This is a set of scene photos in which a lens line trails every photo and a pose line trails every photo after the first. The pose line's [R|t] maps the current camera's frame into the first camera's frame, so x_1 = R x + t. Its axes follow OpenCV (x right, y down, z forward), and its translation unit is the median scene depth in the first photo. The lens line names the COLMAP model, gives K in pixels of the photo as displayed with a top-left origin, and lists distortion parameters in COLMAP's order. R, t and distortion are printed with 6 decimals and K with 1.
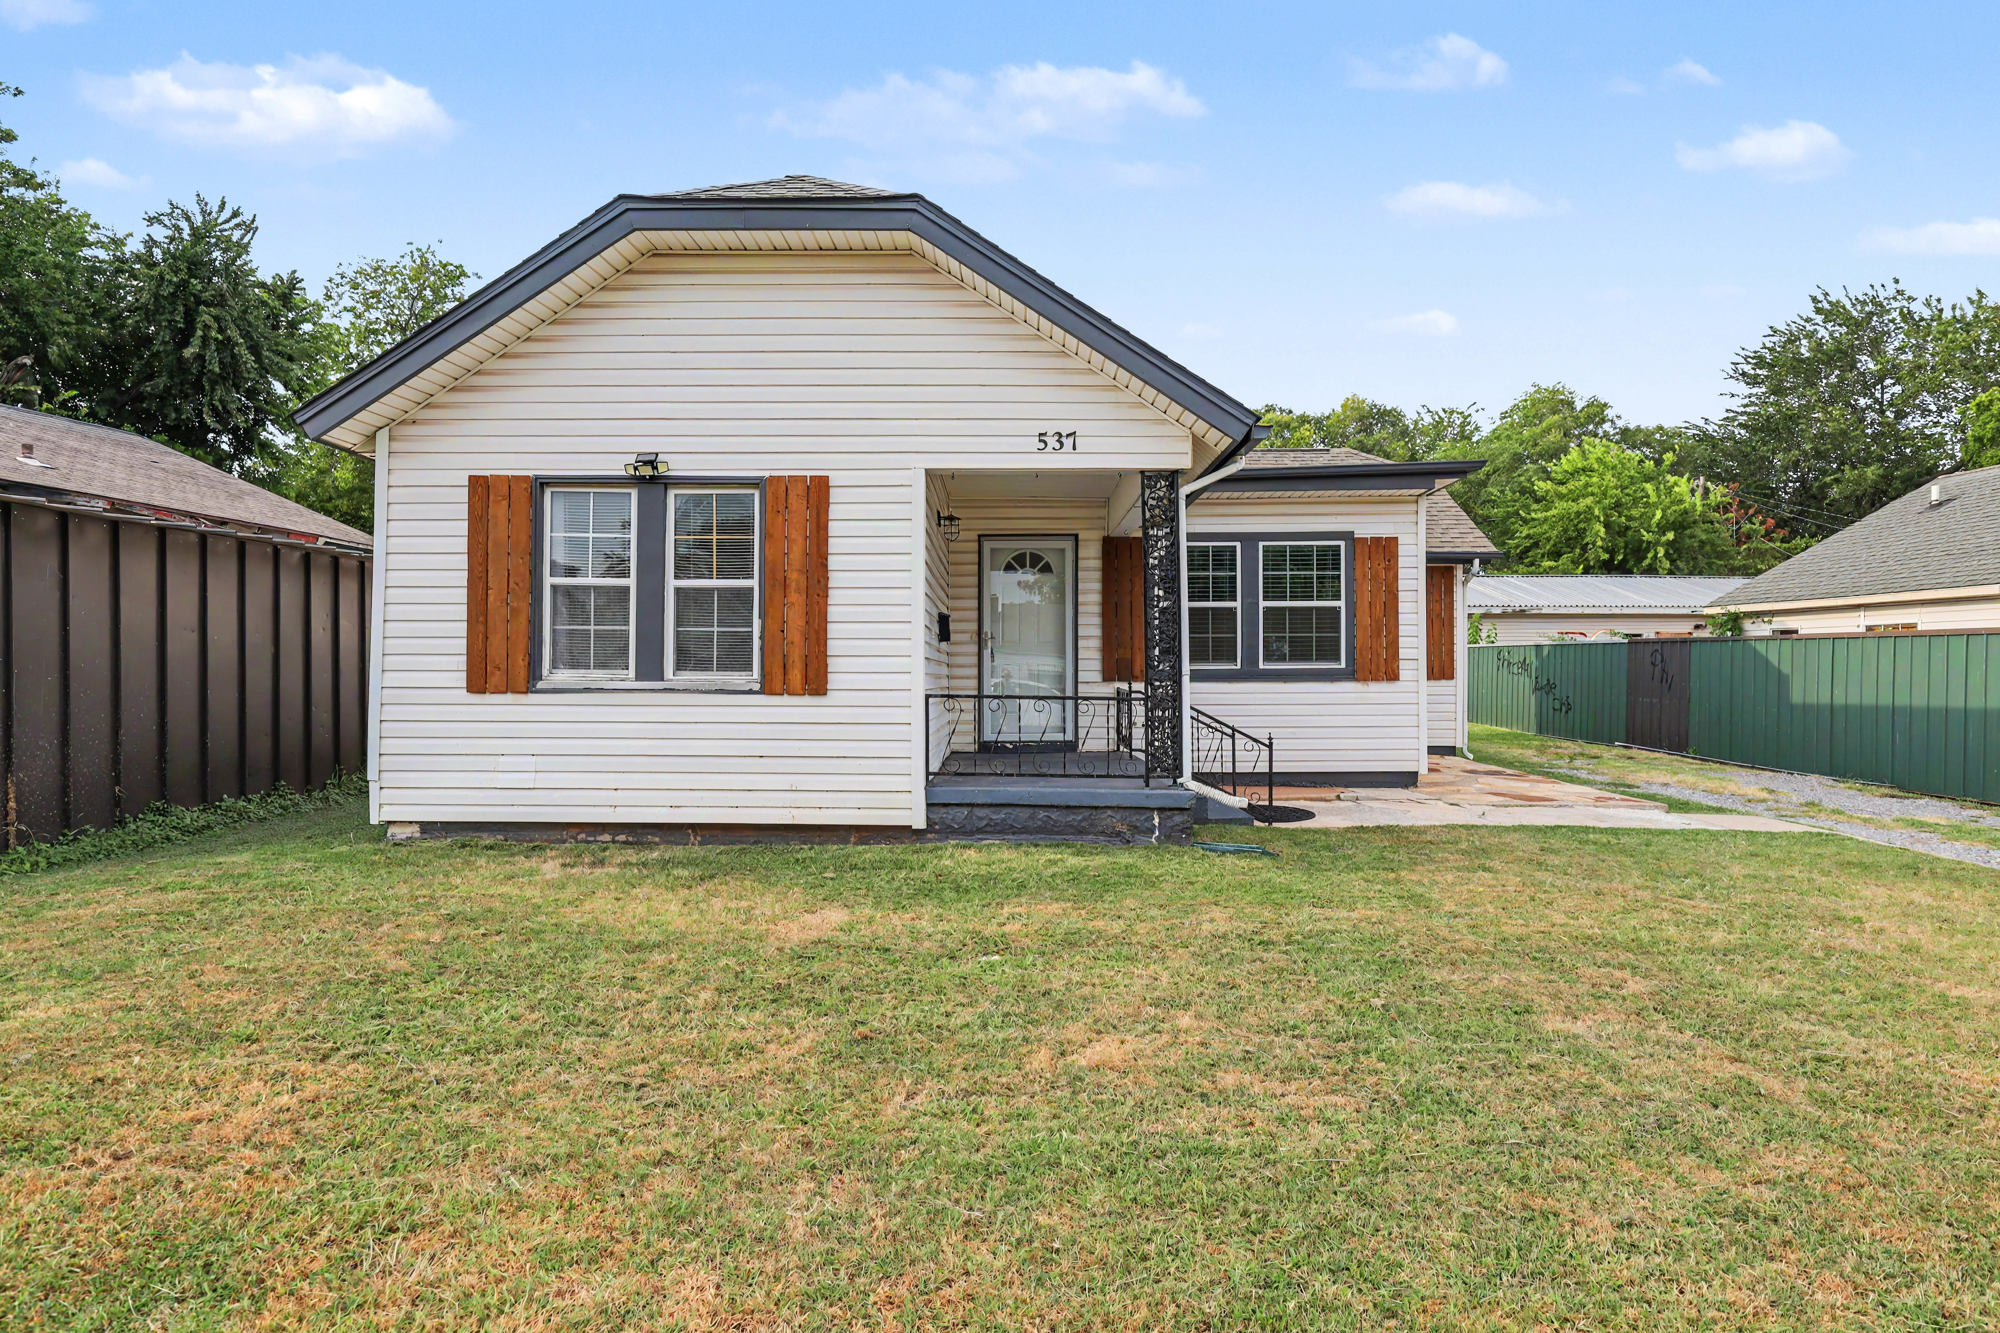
lens RADIAL K [[1076.6, 0, 1012.0], [0, 1076.6, 677.8], [0, 0, 1]] dist [-0.003815, -0.001487]
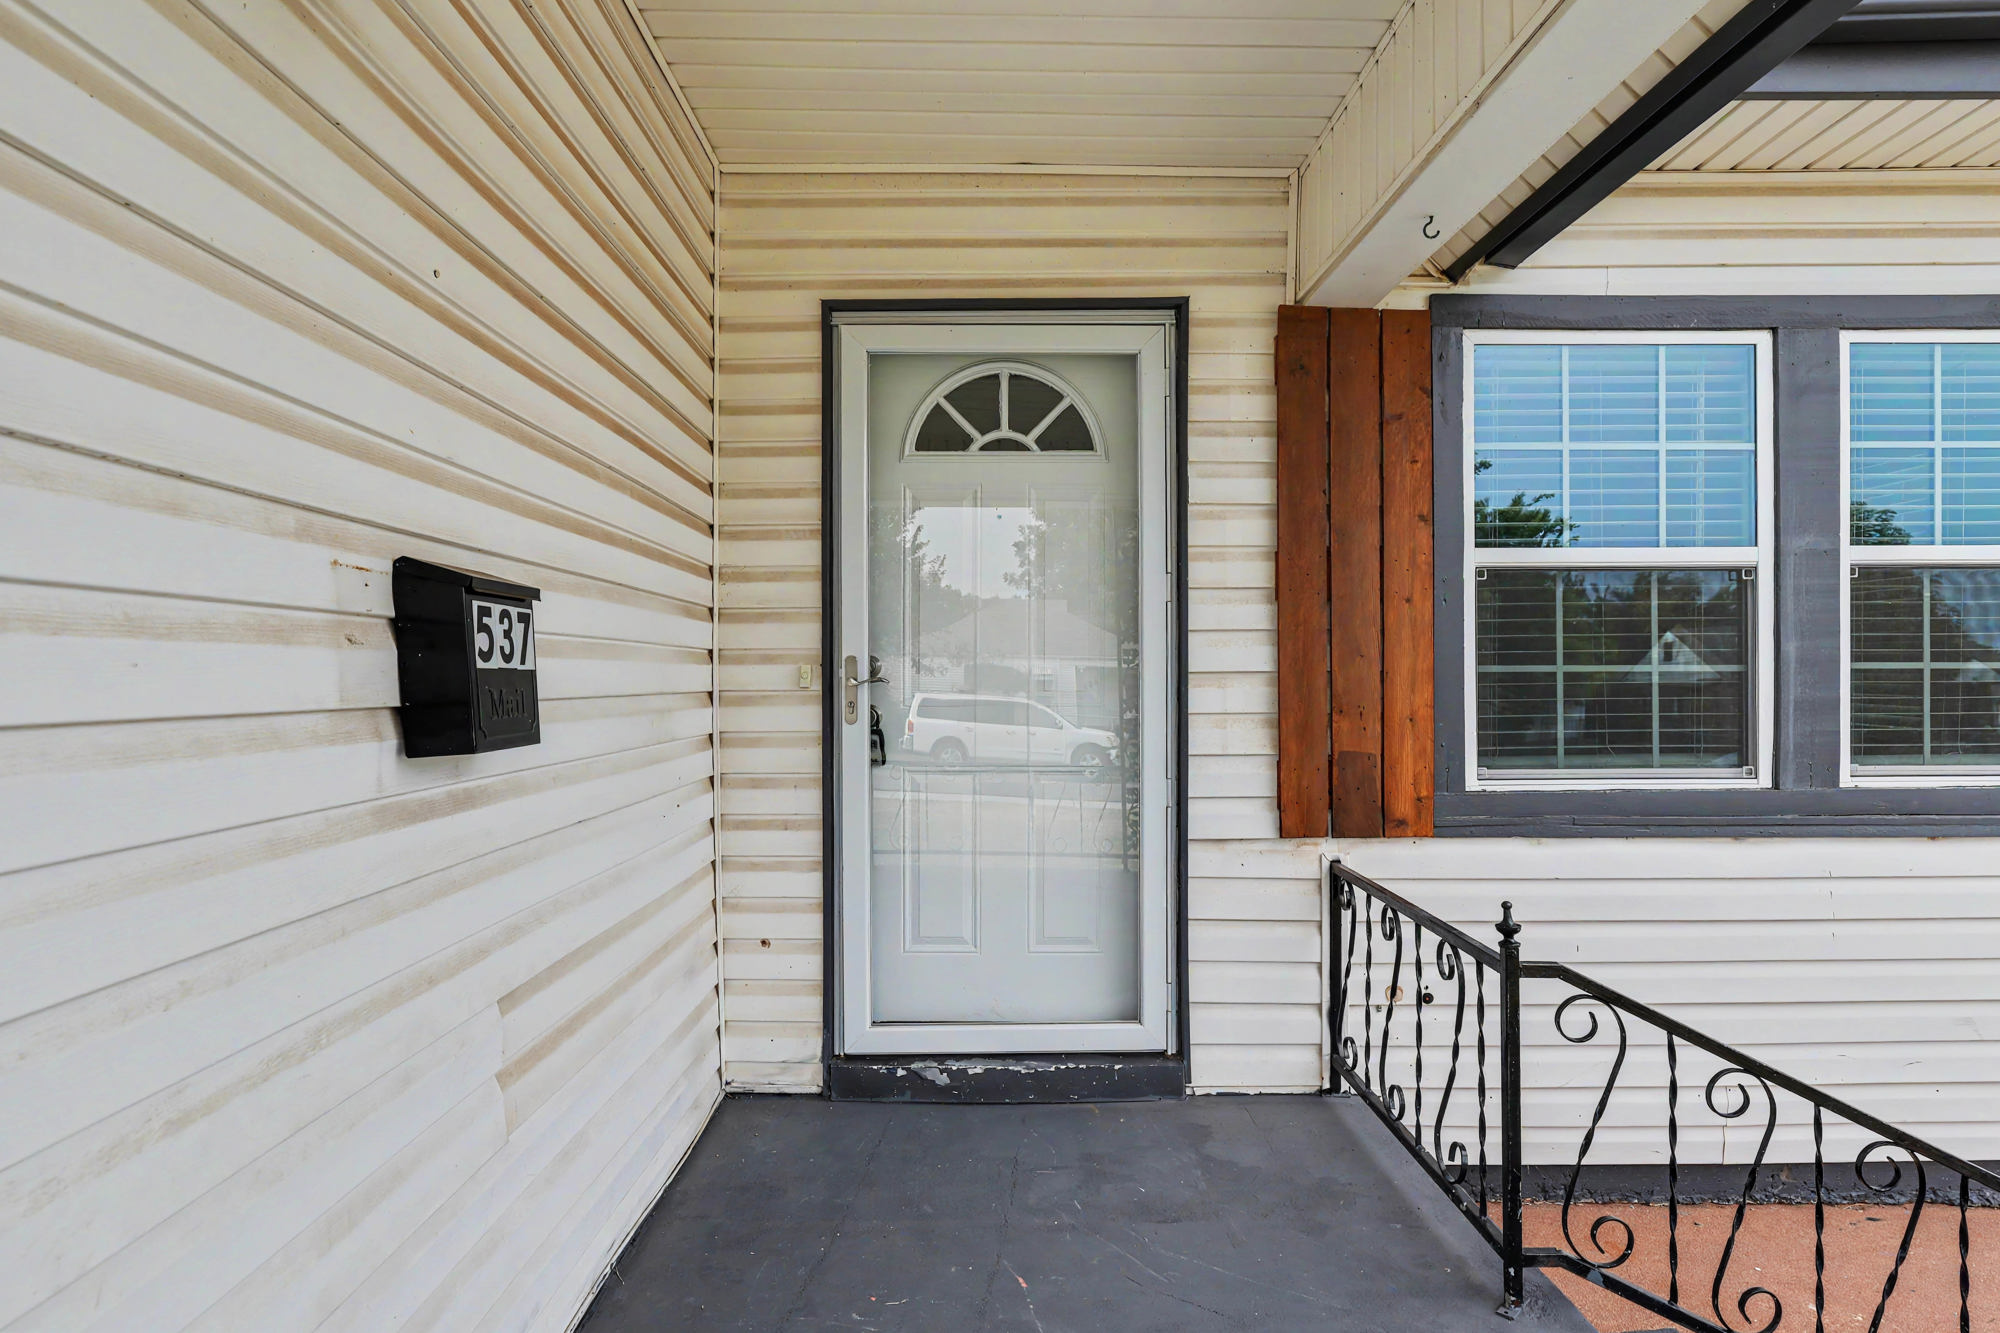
lens RADIAL K [[1076.6, 0, 1008.2], [0, 1076.6, 669.4], [0, 0, 1]] dist [-0.003815, -0.001487]
pose [[0.999957, -0.001742, 0.009138, 0.013311], [0.001775, 0.999992, -0.003537, -0.038726], [-0.009132, 0.003553, 0.999952, 0.730162]]
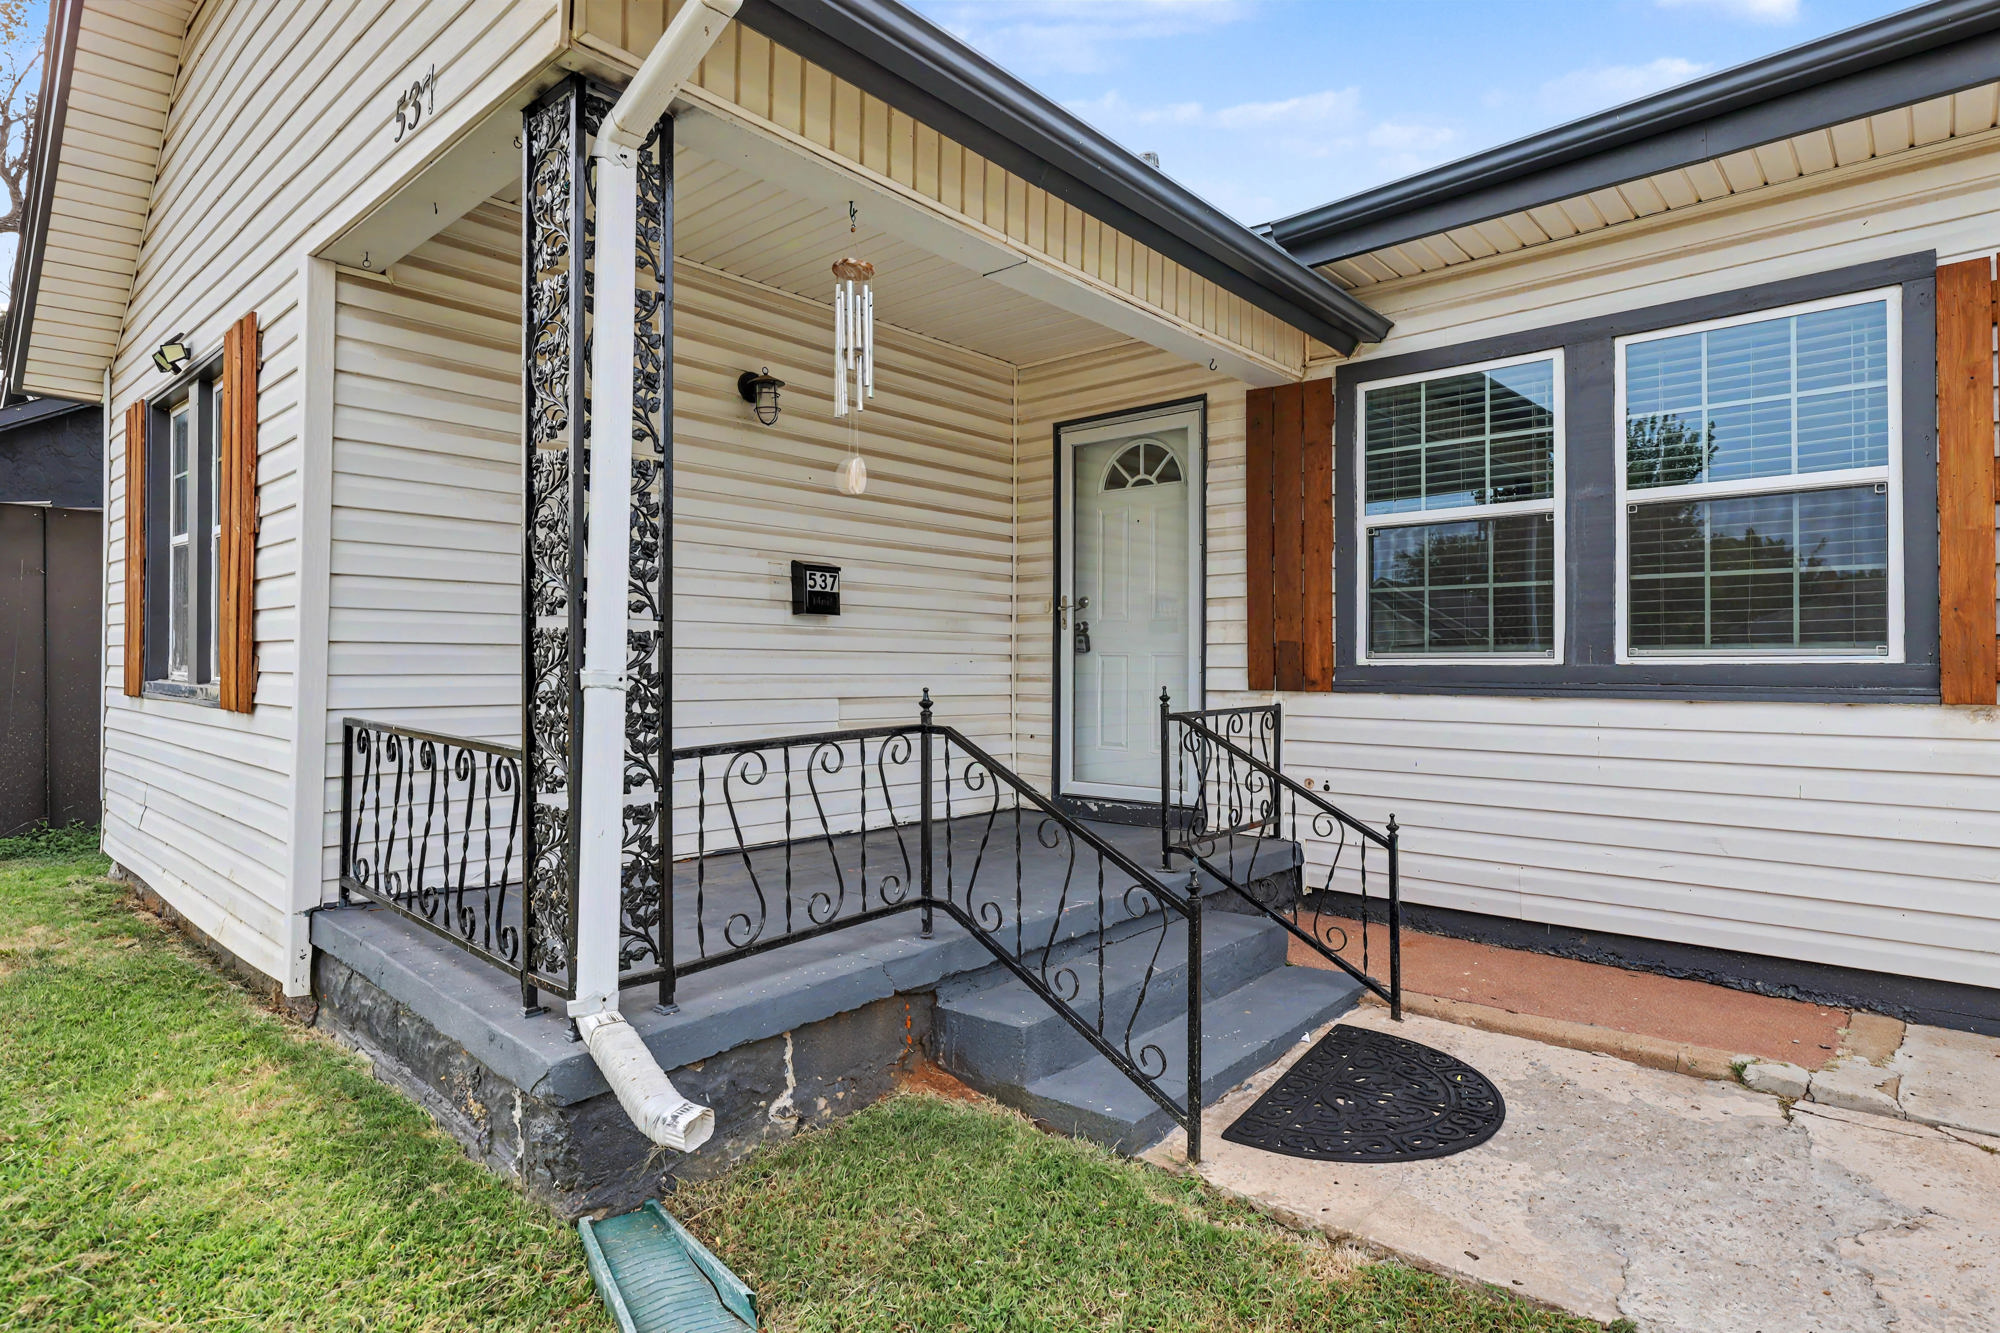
lens RADIAL K [[1076.6, 0, 1014.6], [0, 1076.6, 652.8], [0, 0, 1]] dist [-0.003815, -0.001487]
pose [[0.751398, -0.004329, -0.659836, 0.323949], [-0.005540, 0.999902, -0.012868, -0.006819], [0.659827, 0.013325, 0.751300, 0.570689]]
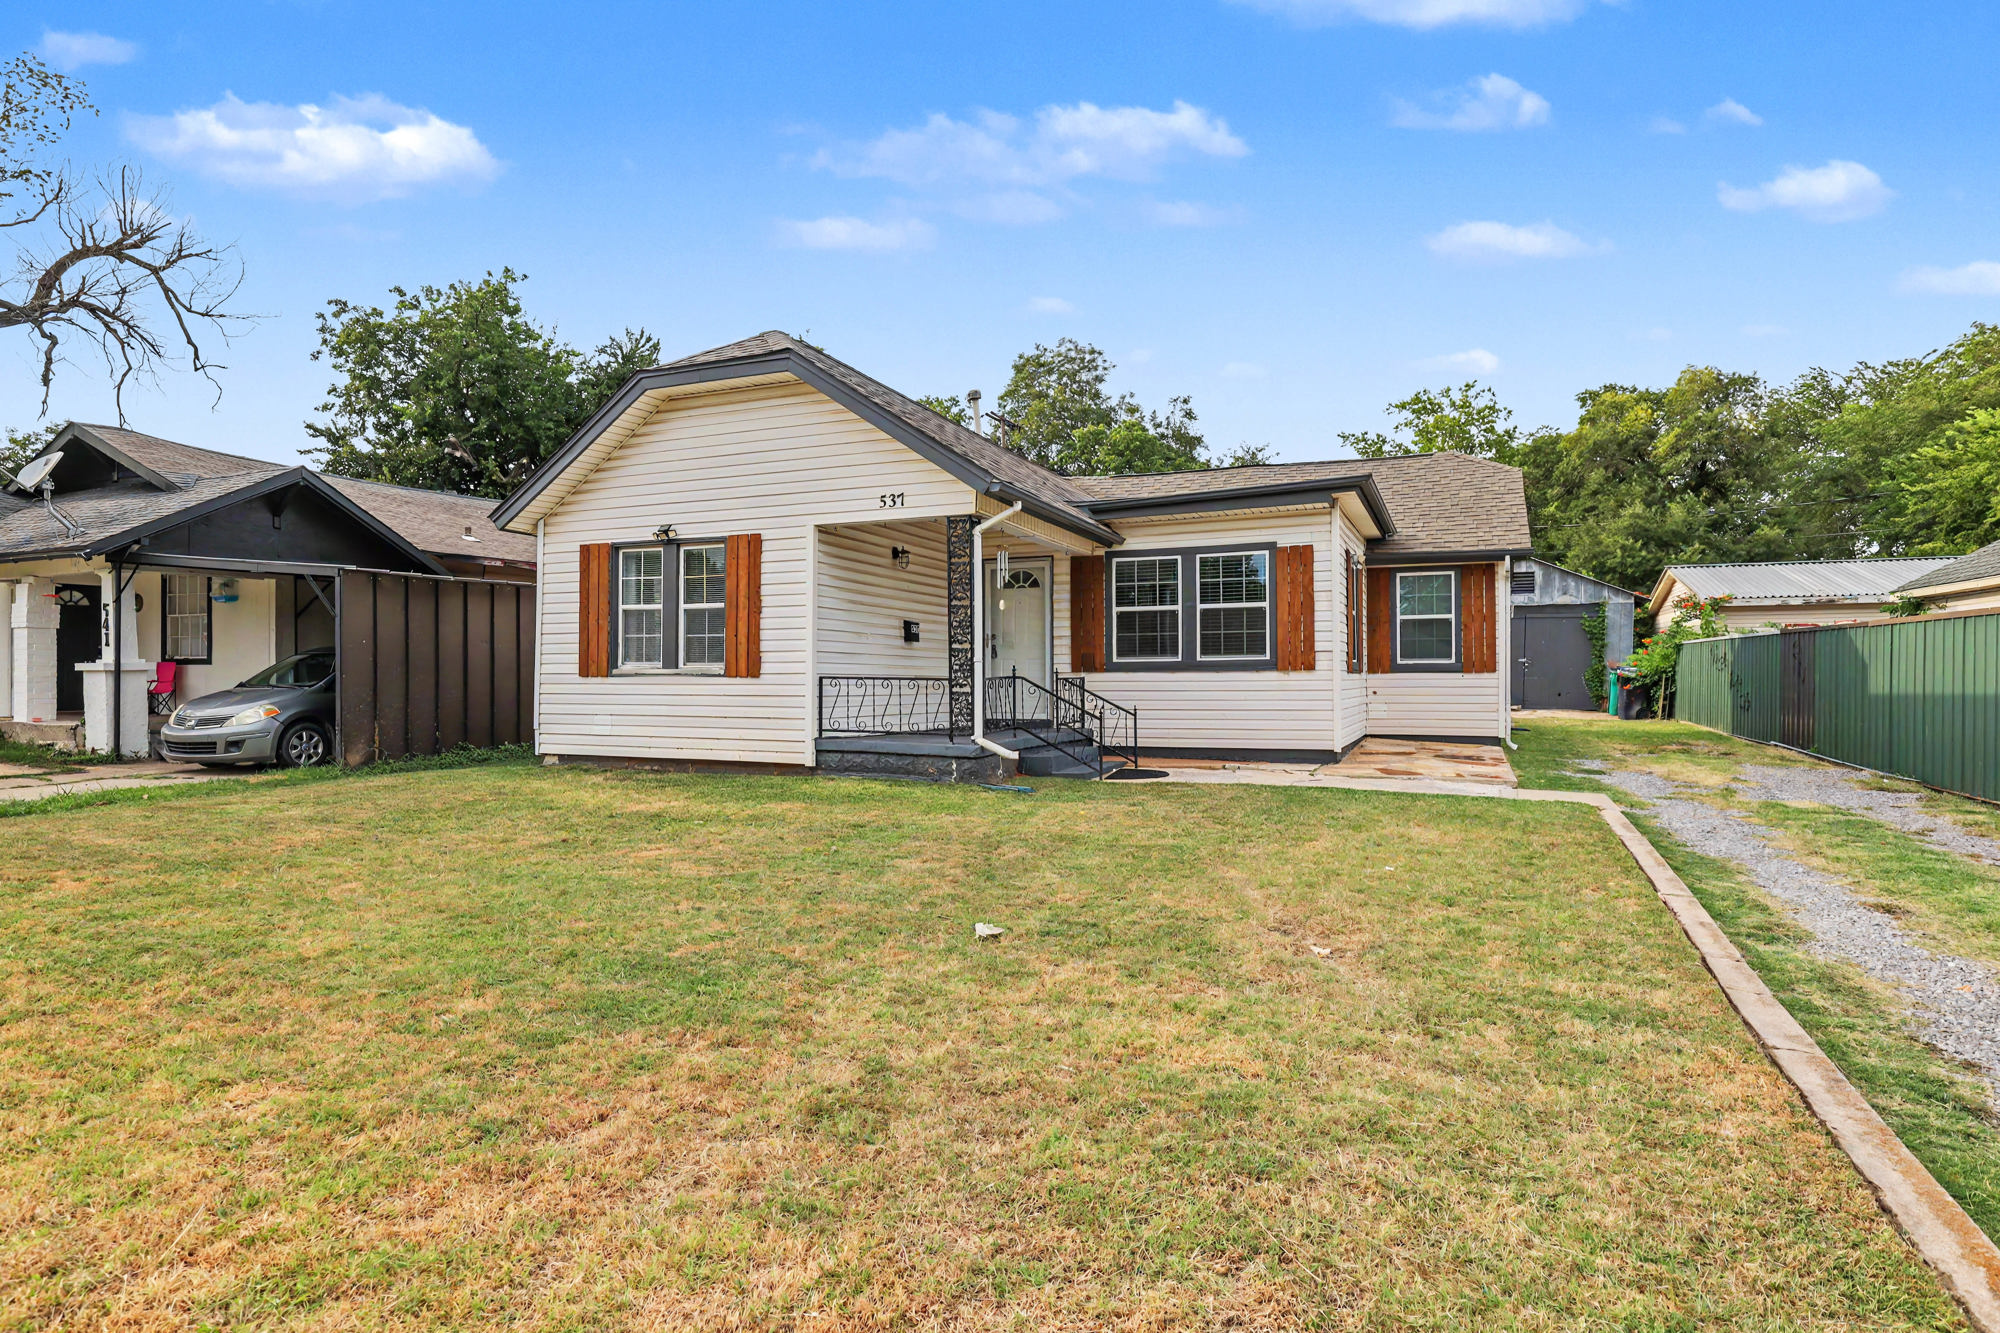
lens RADIAL K [[1076.6, 0, 1012.3], [0, 1076.6, 675.4], [0, 0, 1]] dist [-0.003815, -0.001487]
pose [[0.922923, -0.003872, -0.384965, 0.502889], [0.000348, 0.999957, -0.009223, 0.018699], [0.384985, 0.008378, 0.922885, -0.179930]]
